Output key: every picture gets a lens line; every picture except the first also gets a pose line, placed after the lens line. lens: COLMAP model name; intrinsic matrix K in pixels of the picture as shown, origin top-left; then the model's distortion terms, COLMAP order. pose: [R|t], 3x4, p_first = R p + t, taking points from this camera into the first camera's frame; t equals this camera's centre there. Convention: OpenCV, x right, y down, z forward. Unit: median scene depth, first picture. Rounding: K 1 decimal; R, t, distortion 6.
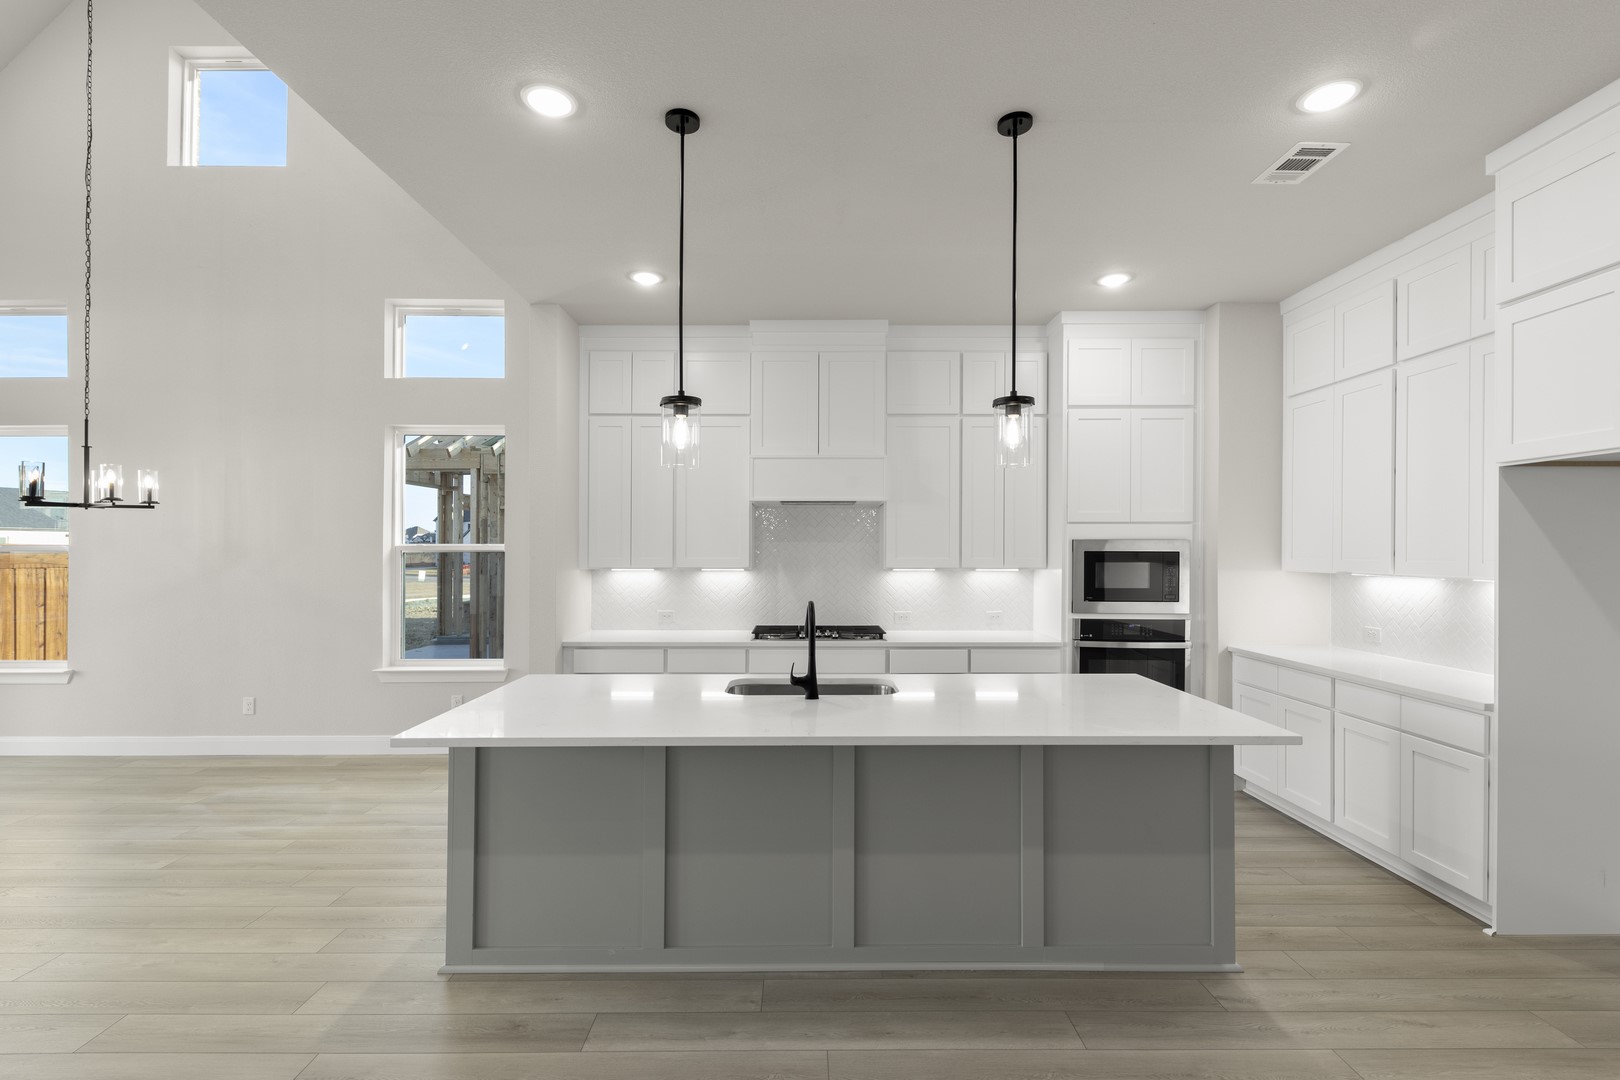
lens RADIAL K [[728.3, 0, 810.8], [0, 728.3, 550.9], [0, 0, 1]] dist [0.009313, -0.005532]
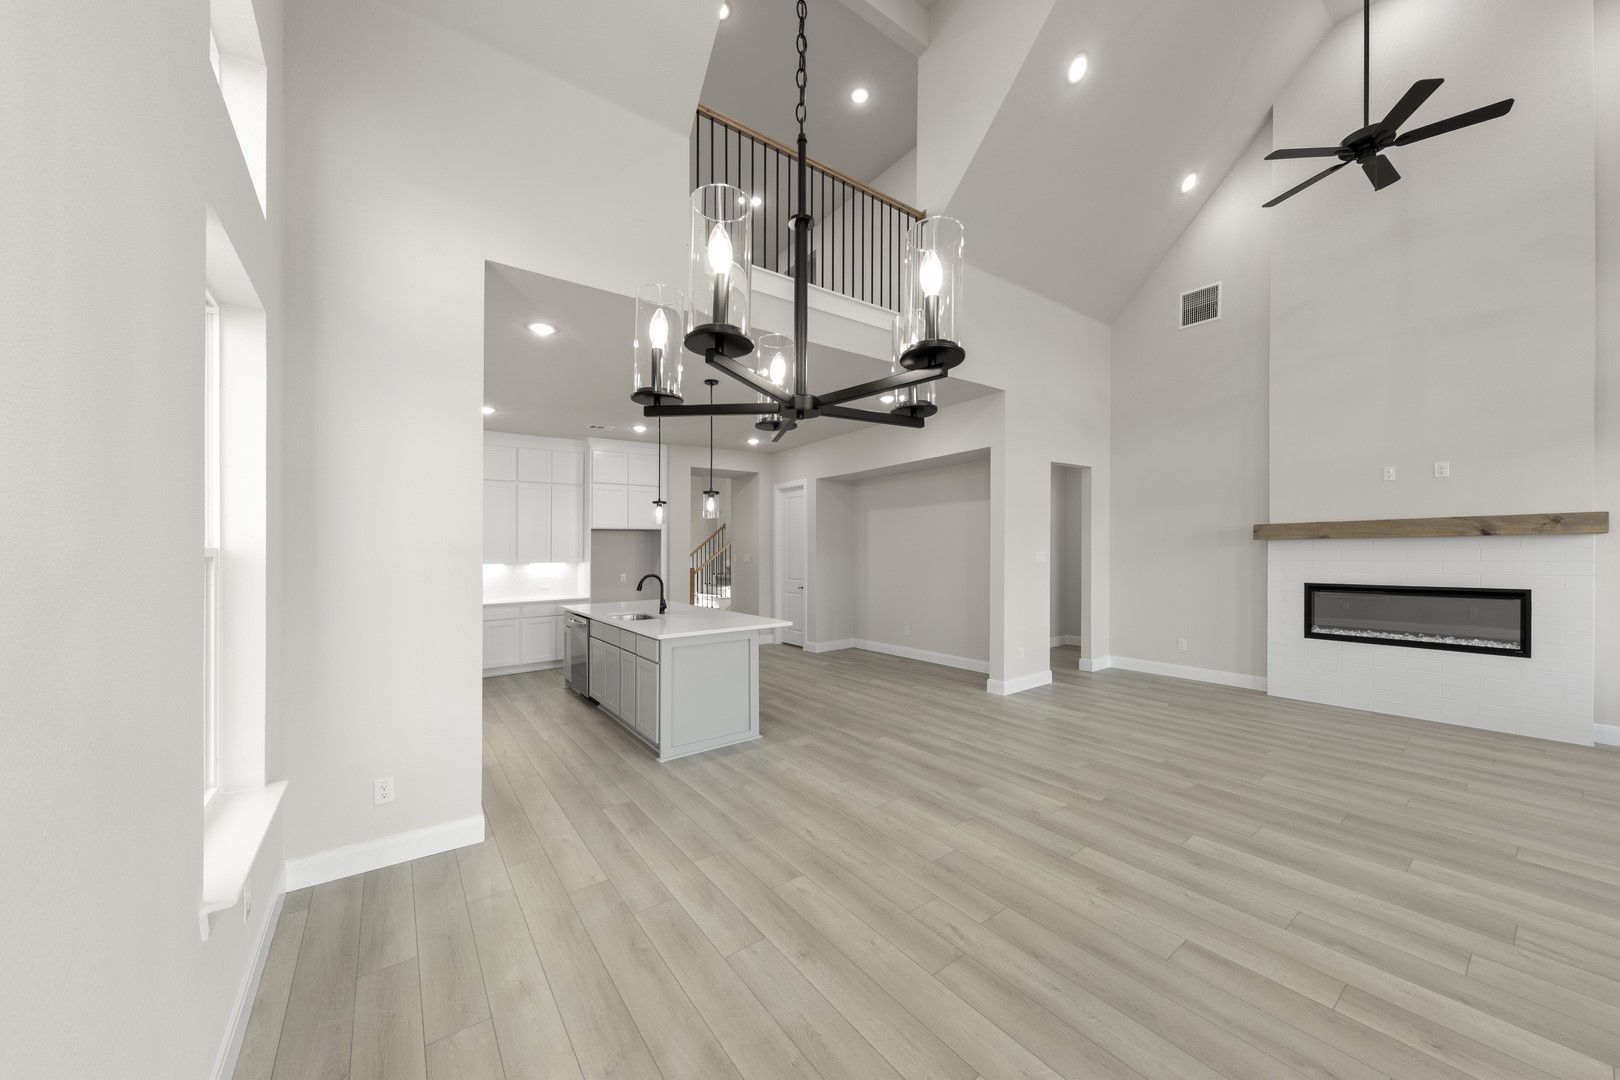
lens RADIAL K [[563.5, 0, 809.8], [0, 563.5, 559.6], [0, 0, 1]] dist [-0.000321, -0.001952]
pose [[-0.589822, -0.005596, 0.807514, -1.131227], [0.014361, 0.999745, 0.017418, -0.000340], [-0.807406, 0.021870, -0.589591, 1.072964]]
